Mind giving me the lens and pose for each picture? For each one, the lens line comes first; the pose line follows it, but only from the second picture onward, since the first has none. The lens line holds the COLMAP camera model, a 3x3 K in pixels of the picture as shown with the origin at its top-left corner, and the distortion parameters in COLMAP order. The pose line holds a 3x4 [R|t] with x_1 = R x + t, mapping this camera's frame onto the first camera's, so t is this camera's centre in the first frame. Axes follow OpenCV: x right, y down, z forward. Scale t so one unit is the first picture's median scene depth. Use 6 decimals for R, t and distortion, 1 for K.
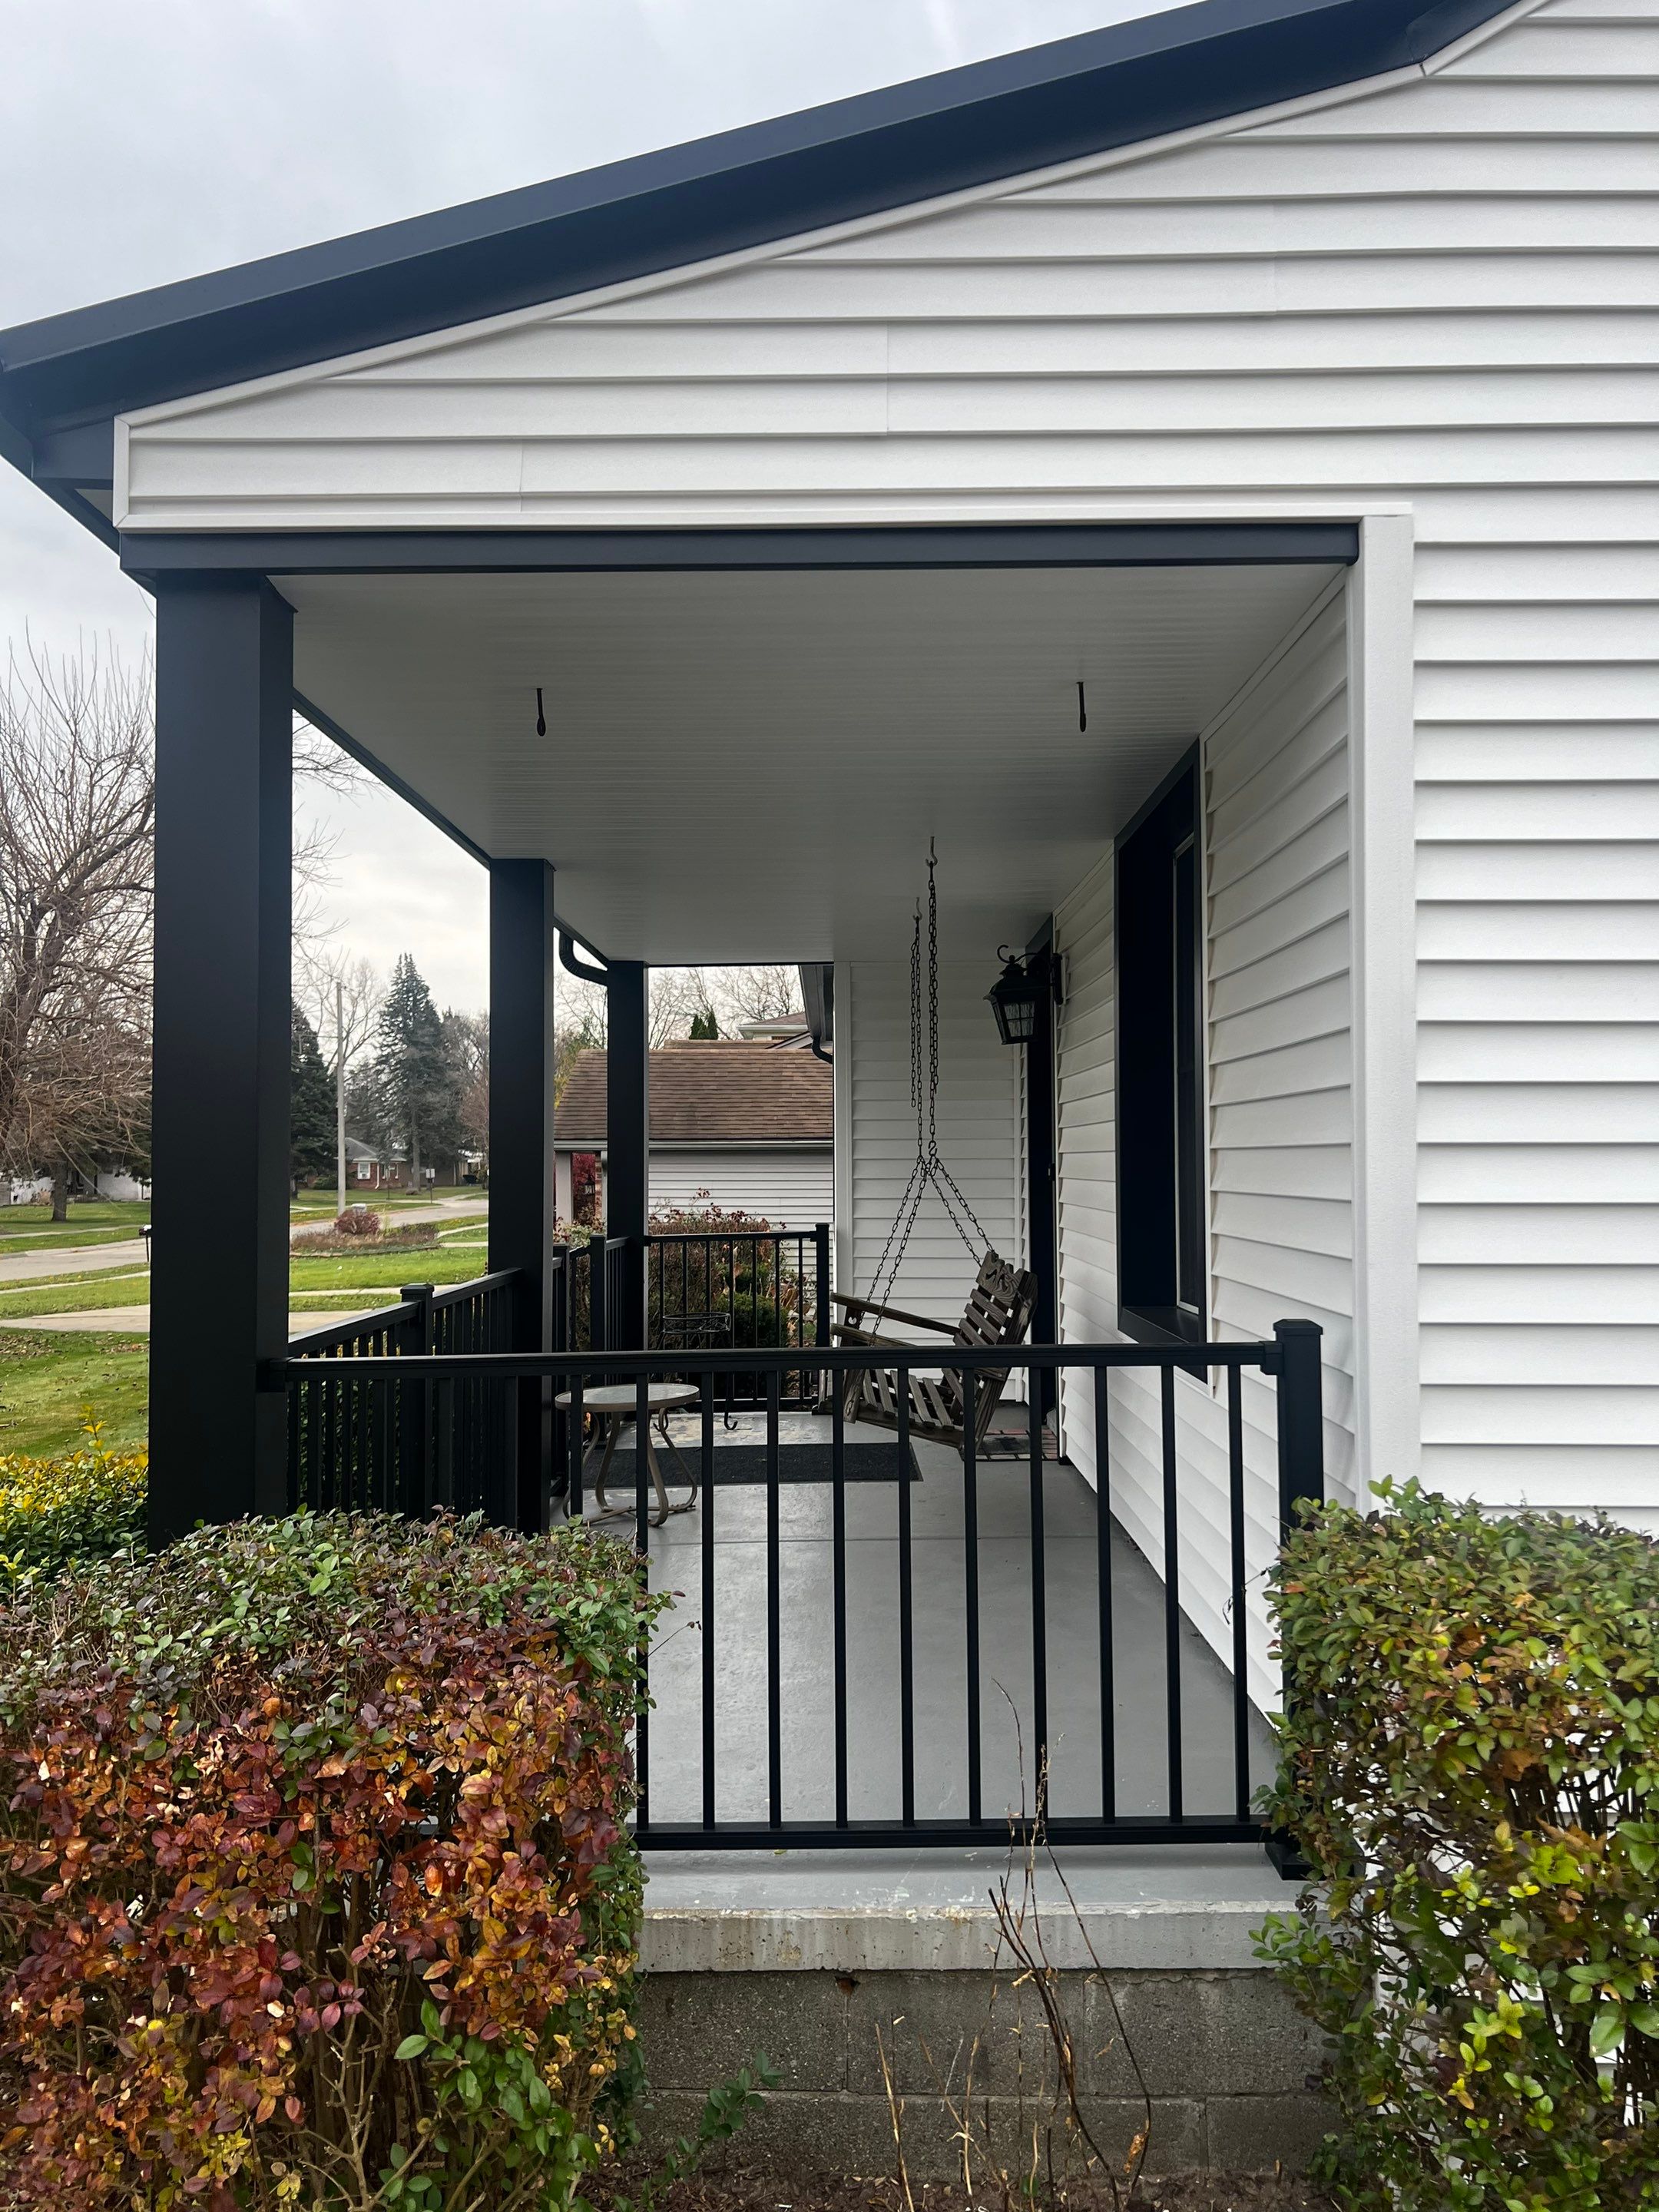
lens RADIAL K [[1674.8, 0, 792.0], [0, 1674.8, 1110.2], [0, 0, 1]] dist [0.024653, -0.003019]
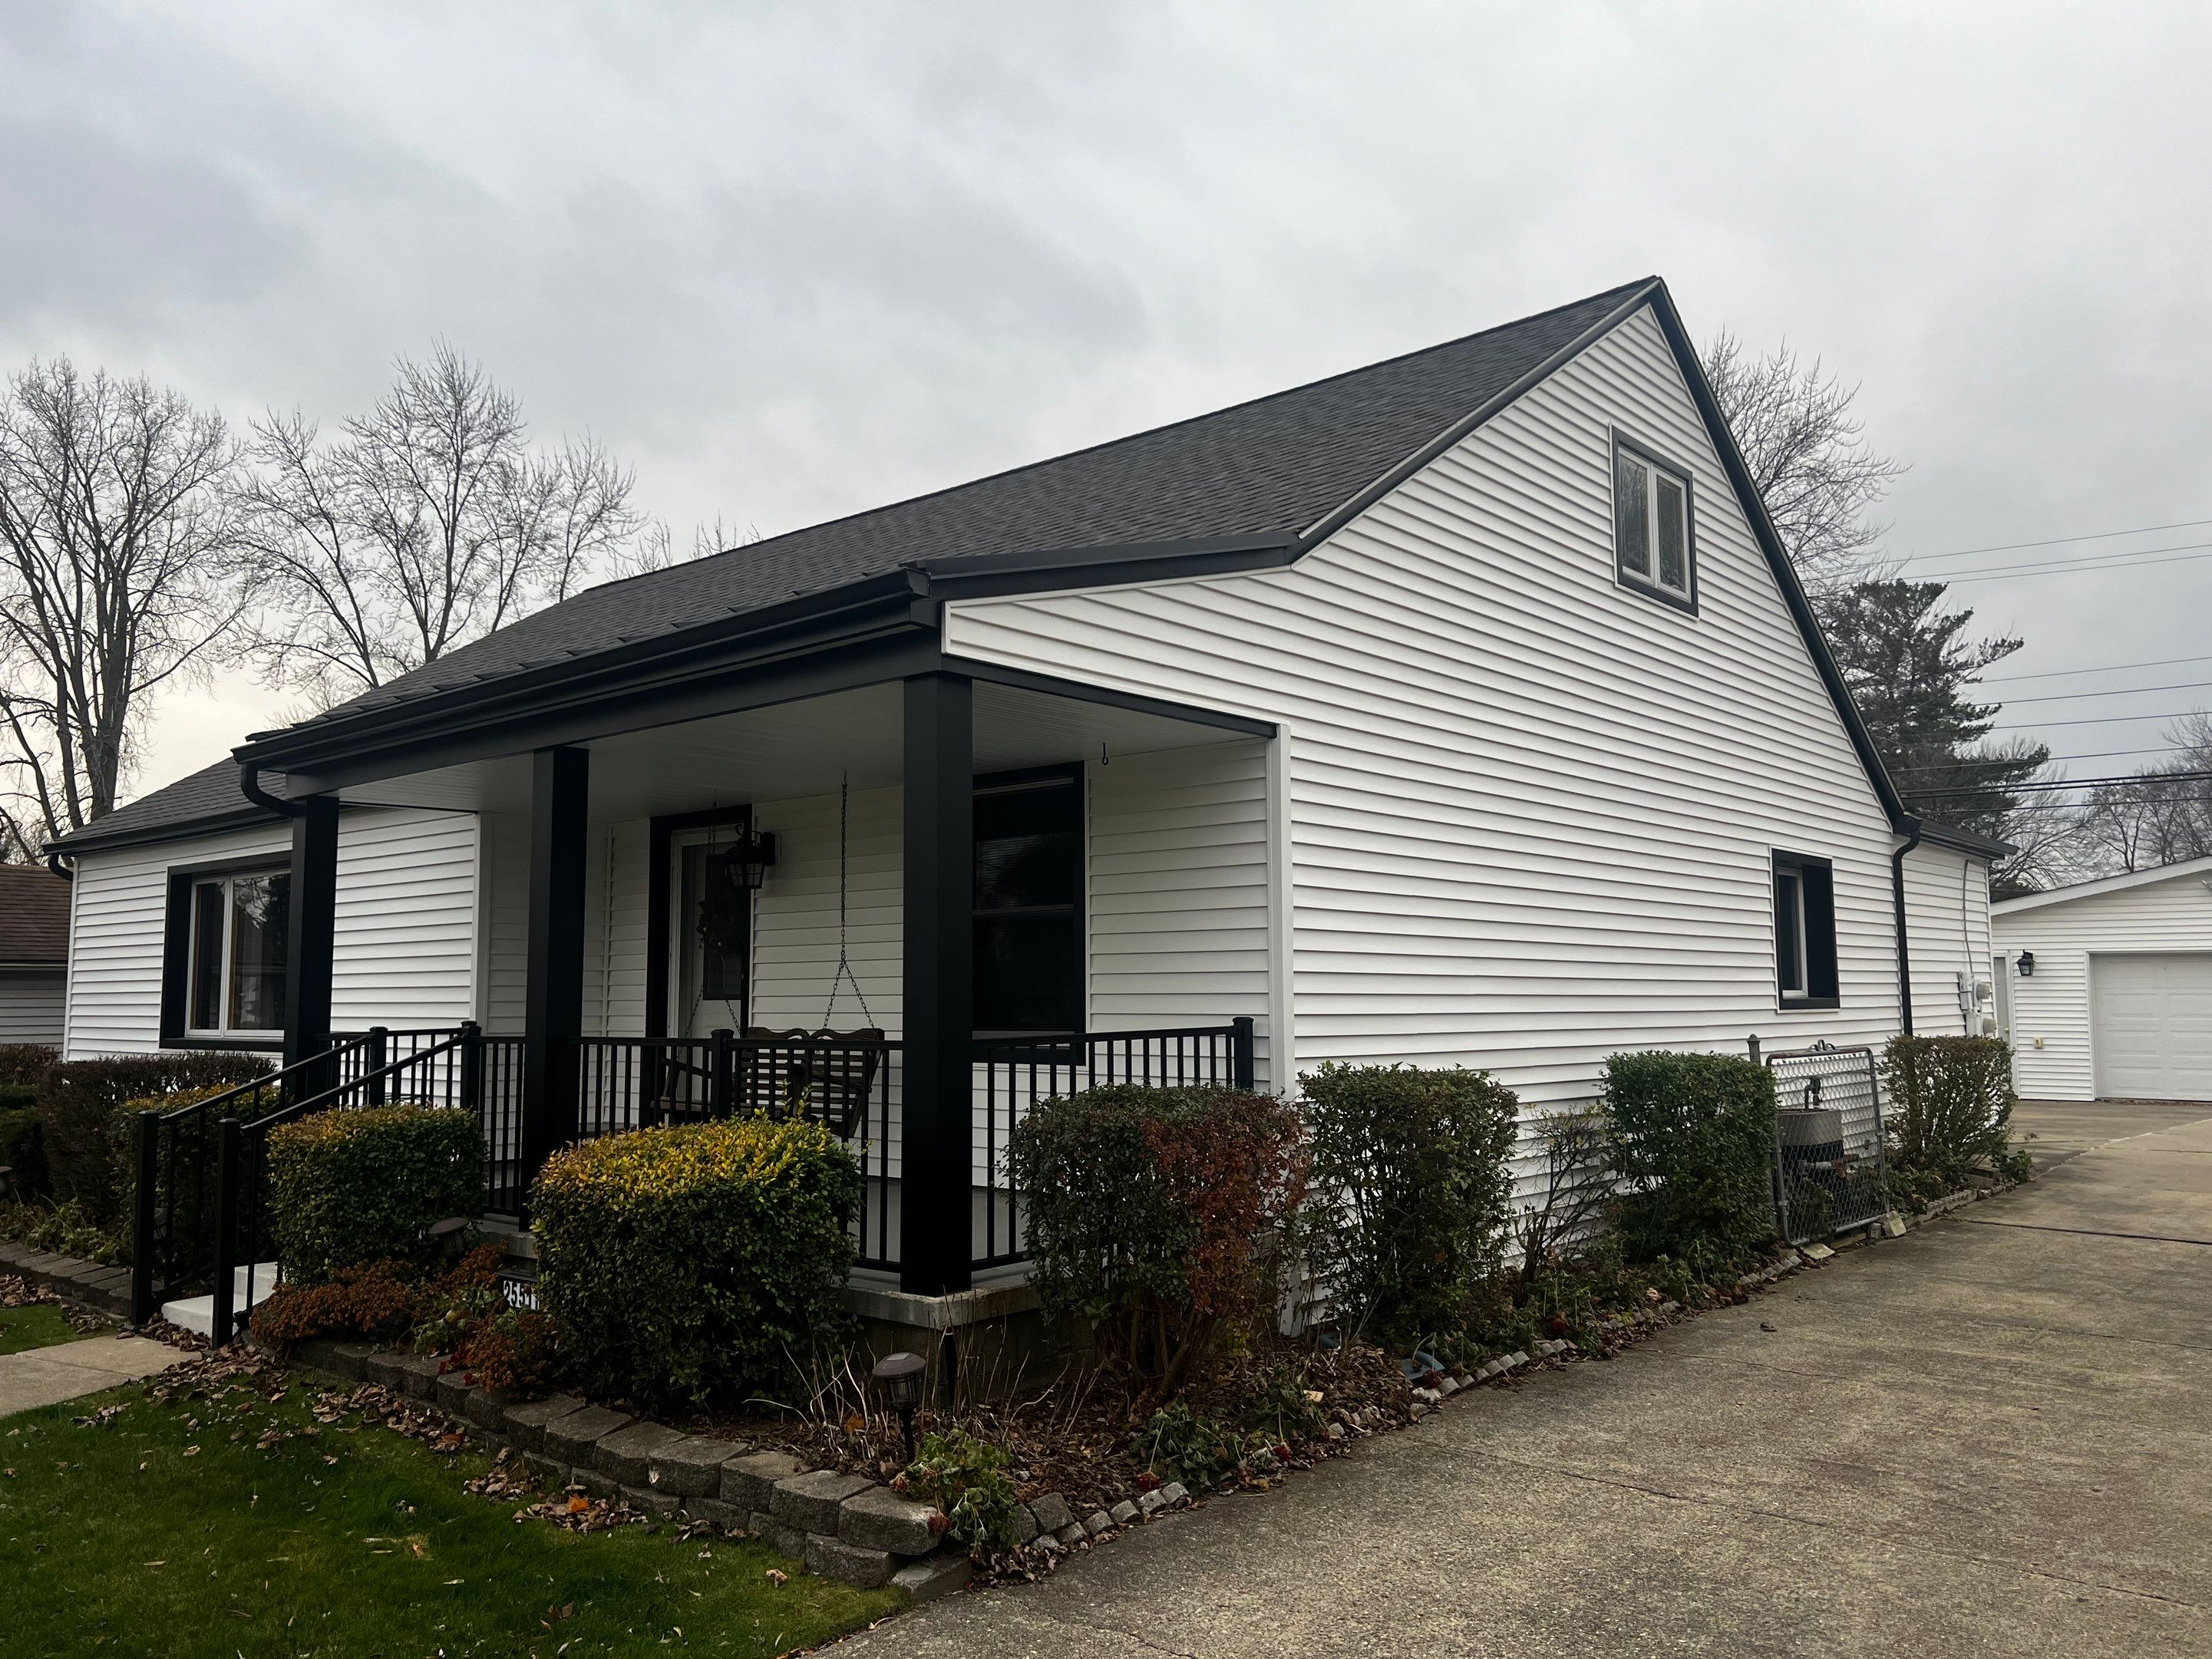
lens RADIAL K [[1674.6, 0, 1106.0], [0, 1674.6, 829.5], [0, 0, 1]] dist [0.024653, -0.003019]
pose [[0.632345, 0.077738, 0.770776, -1.909309], [-0.023503, 0.996420, -0.081214, 0.050774], [-0.774330, 0.033240, 0.631908, -0.504465]]
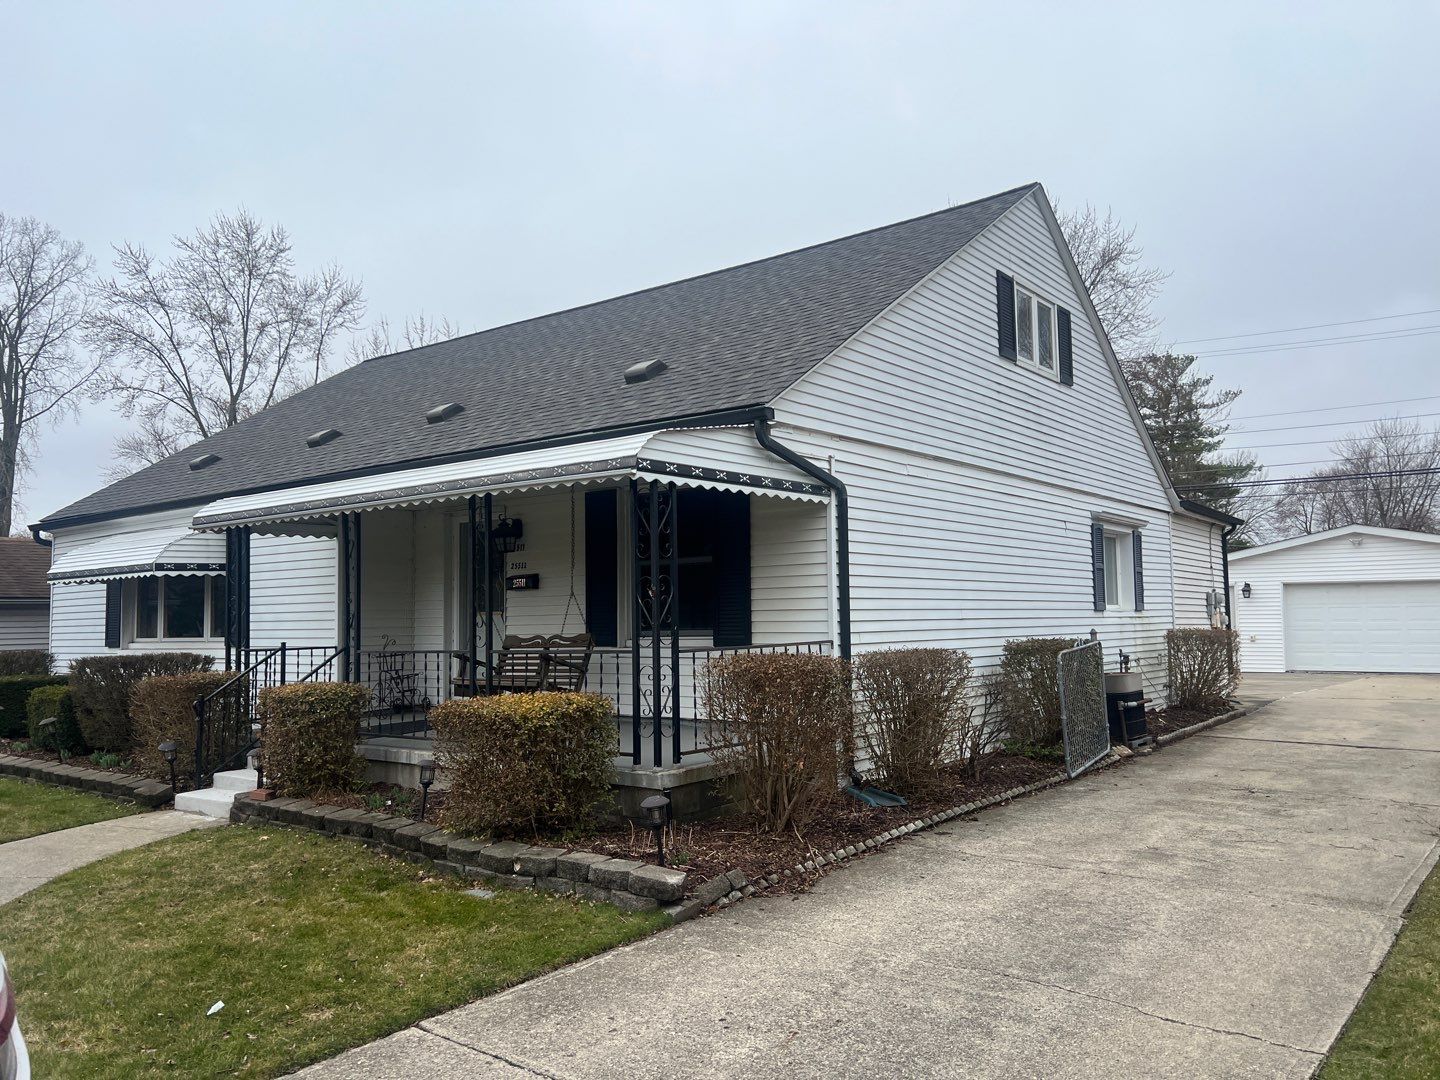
lens RADIAL K [[1094.8, 0, 720.0], [0, 1094.8, 540.0], [0, 0, 1]] dist [0.022622, 0.006399]
pose [[0.589967, 0.053183, 0.805674, -2.321560], [-0.014422, 0.998363, -0.055341, 0.080012], [-0.807299, 0.021030, 0.589768, -0.574987]]
